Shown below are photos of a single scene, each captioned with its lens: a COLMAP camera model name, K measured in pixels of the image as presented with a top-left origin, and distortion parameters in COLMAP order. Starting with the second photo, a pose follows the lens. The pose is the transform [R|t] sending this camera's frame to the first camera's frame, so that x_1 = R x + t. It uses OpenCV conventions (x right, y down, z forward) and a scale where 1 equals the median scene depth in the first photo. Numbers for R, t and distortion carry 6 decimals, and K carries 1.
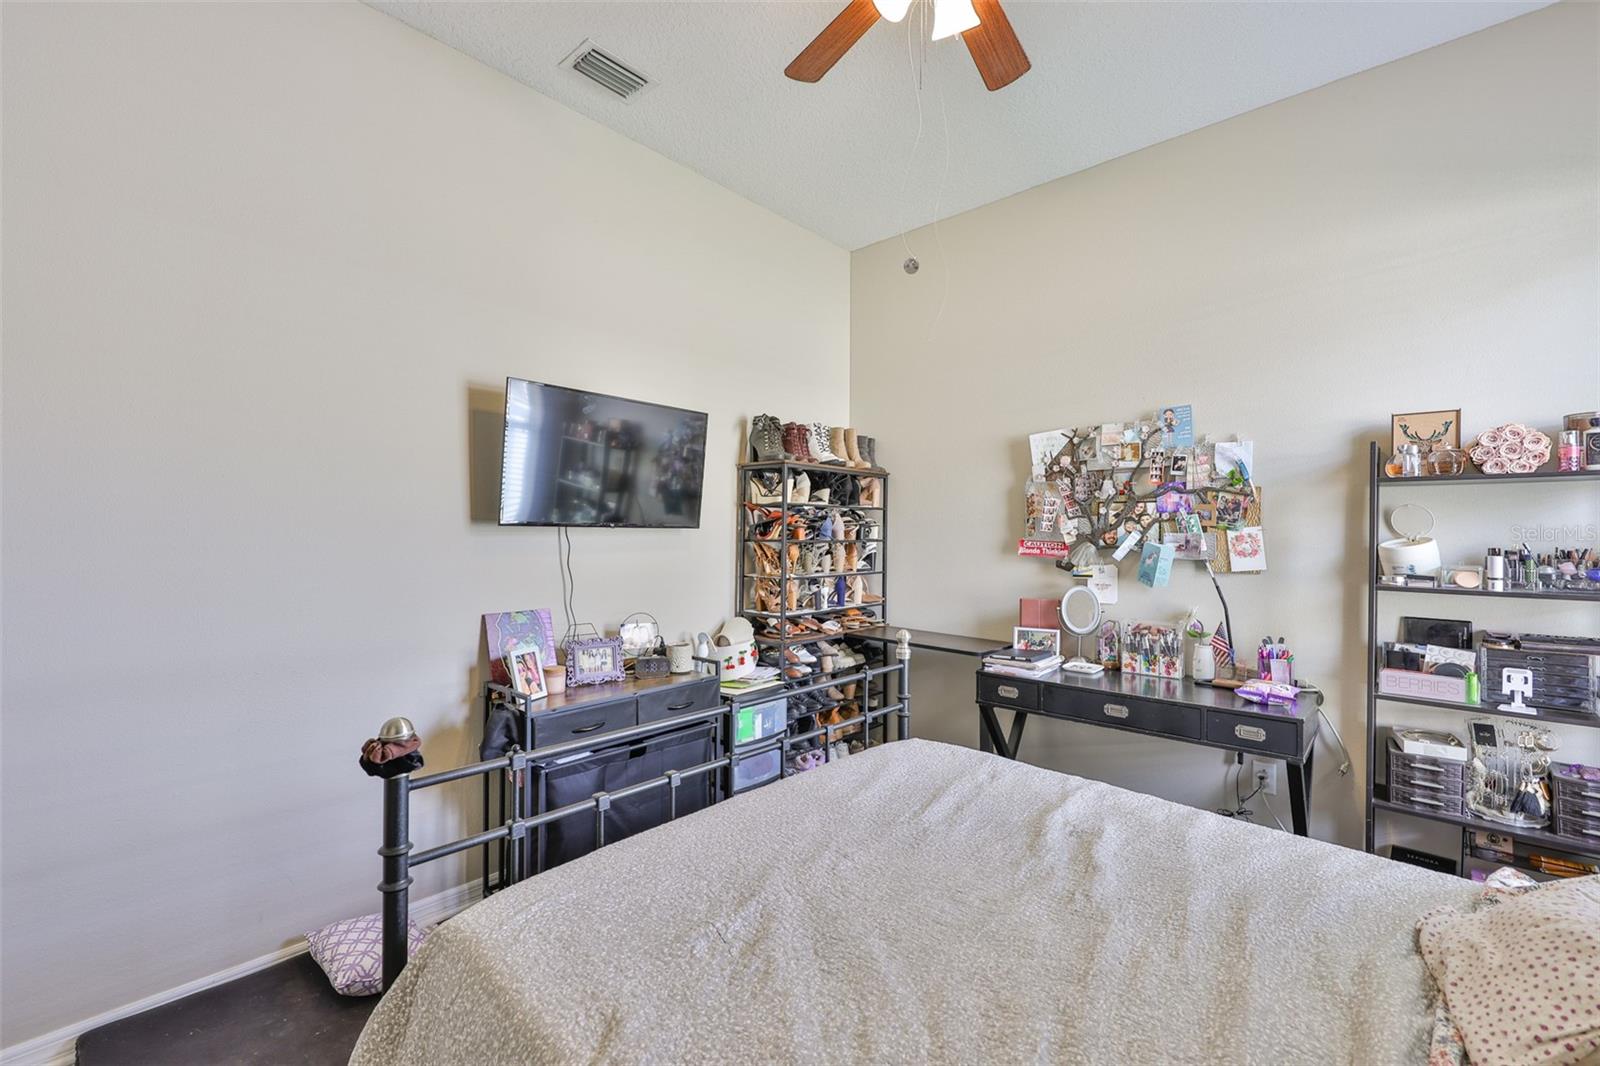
lens RADIAL K [[648.0, 0, 800.1], [0, 648.0, 534.0], [0, 0, 1]] dist [0.001810, 0.000437]
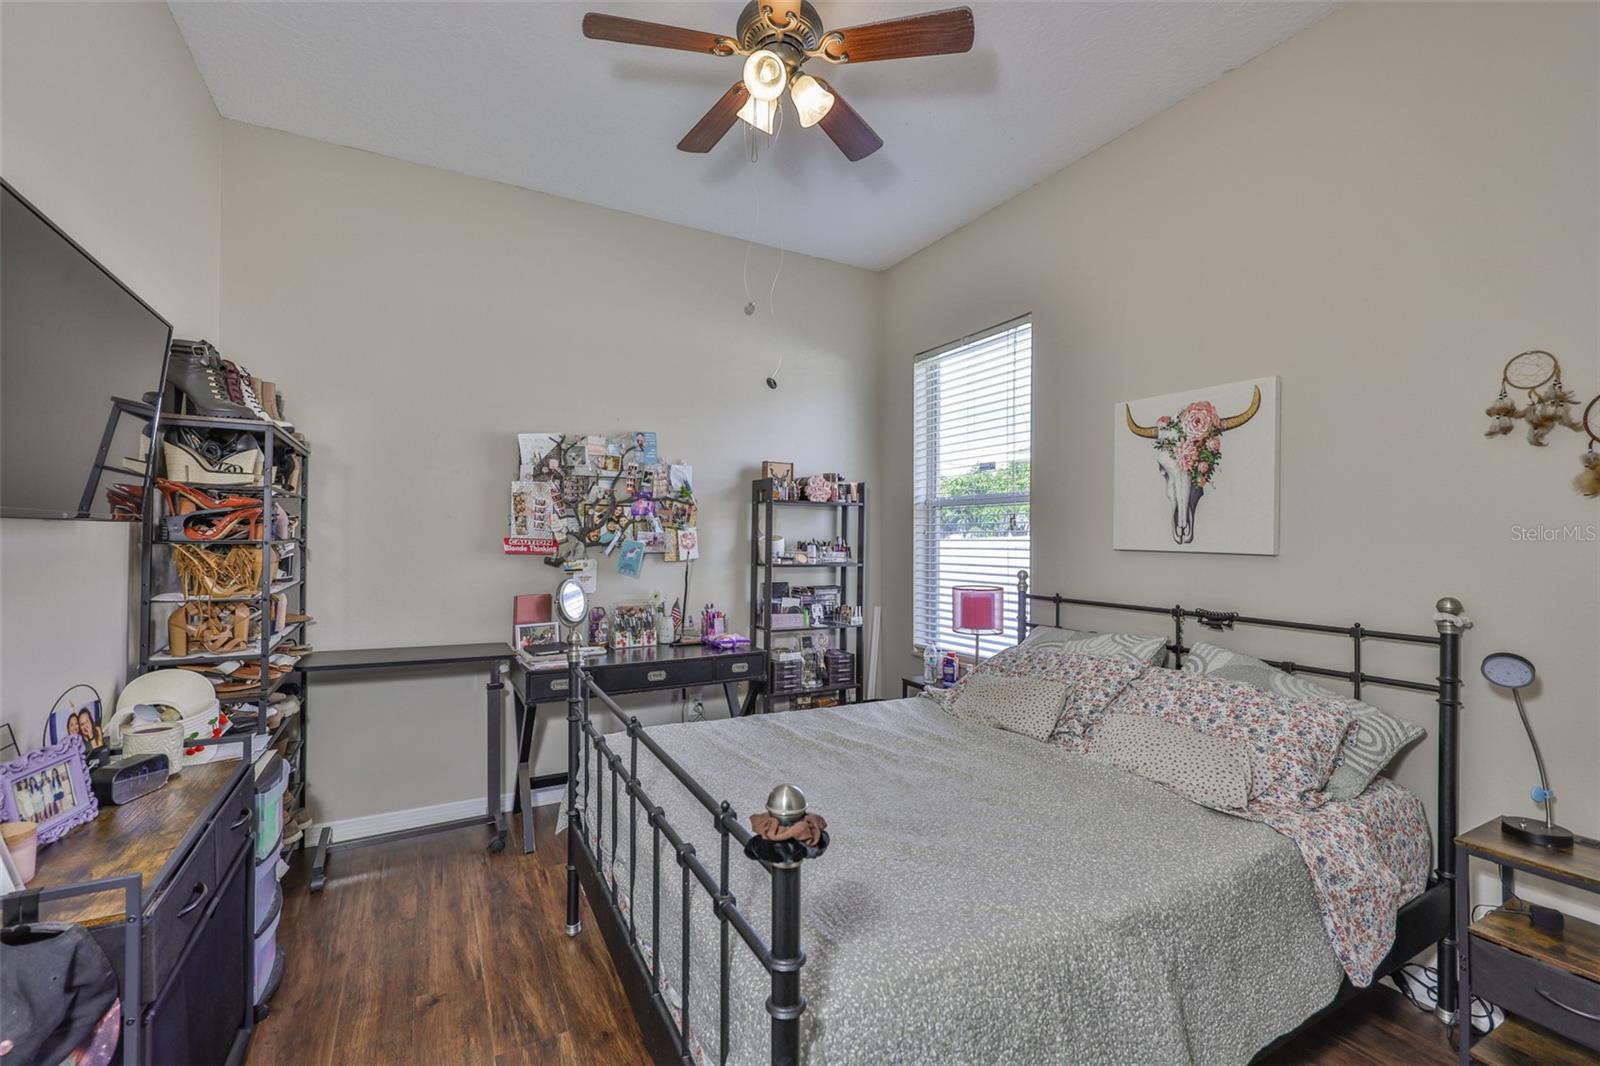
lens RADIAL K [[648.0, 0, 800.1], [0, 648.0, 534.0], [0, 0, 1]] dist [0.001810, 0.000437]
pose [[0.362658, -0.001509, 0.931921, -0.486640], [-0.007239, 0.999964, 0.004436, -0.004936], [-0.931894, -0.008355, 0.362634, 0.257182]]
